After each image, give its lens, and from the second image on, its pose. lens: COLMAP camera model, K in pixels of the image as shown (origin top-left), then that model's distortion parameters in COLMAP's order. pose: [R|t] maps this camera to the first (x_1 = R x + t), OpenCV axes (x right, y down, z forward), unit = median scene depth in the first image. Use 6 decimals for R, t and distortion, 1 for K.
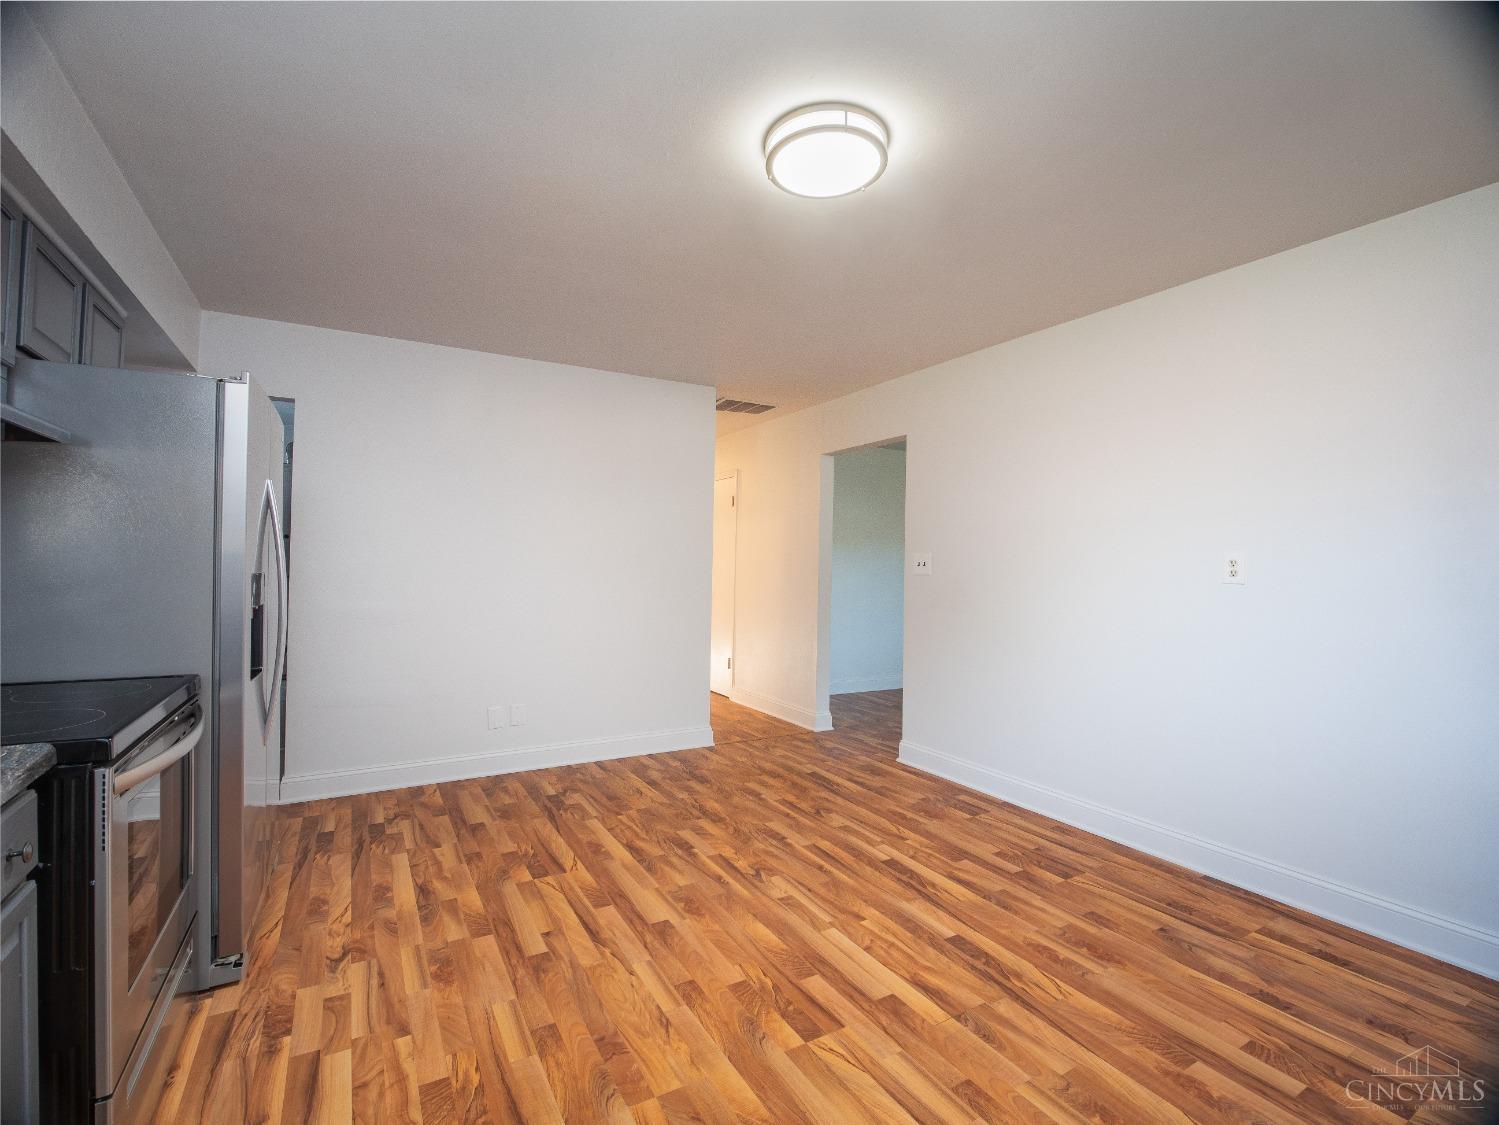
lens RADIAL K [[678.1, 0, 737.5], [0, 678.1, 564.6], [0, 0, 1]] dist [-0.018022, -0.000616]
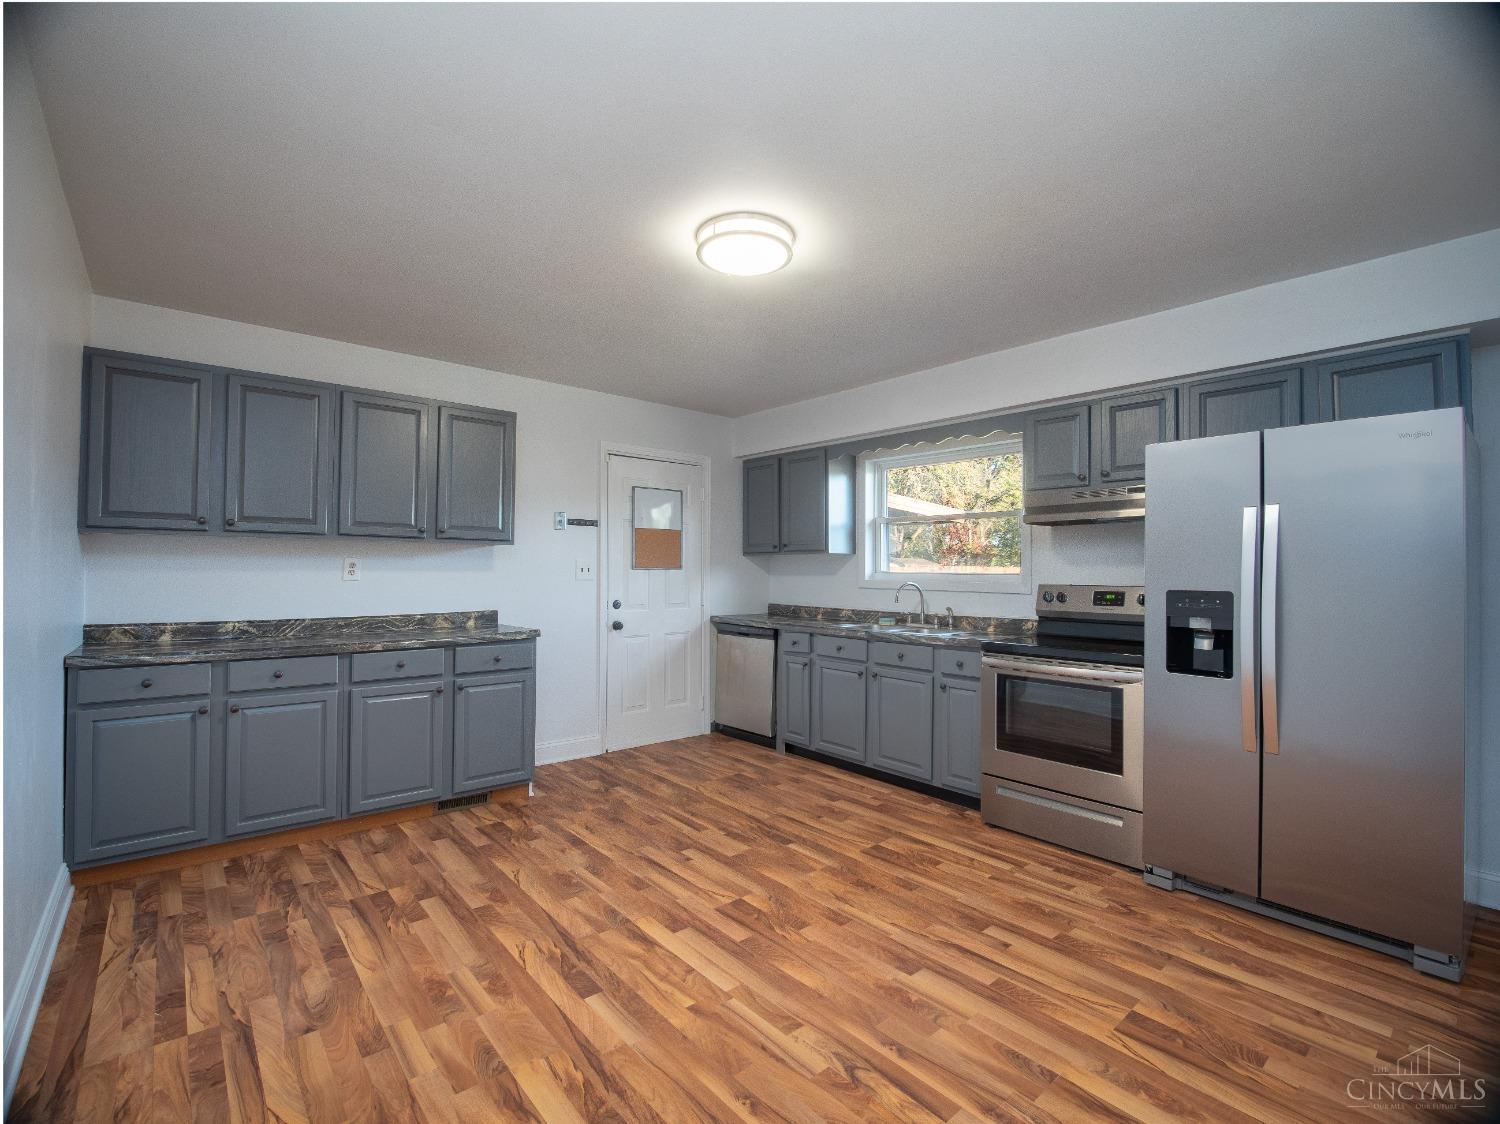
lens RADIAL K [[680.2, 0, 738.3], [0, 680.2, 559.2], [0, 0, 1]] dist [-0.018096, -0.000536]
pose [[-0.982559, -0.027686, -0.183877, 0.288428], [-0.023894, 0.999454, -0.022806, 0.003796], [0.184408, -0.018014, -0.982685, 1.780407]]
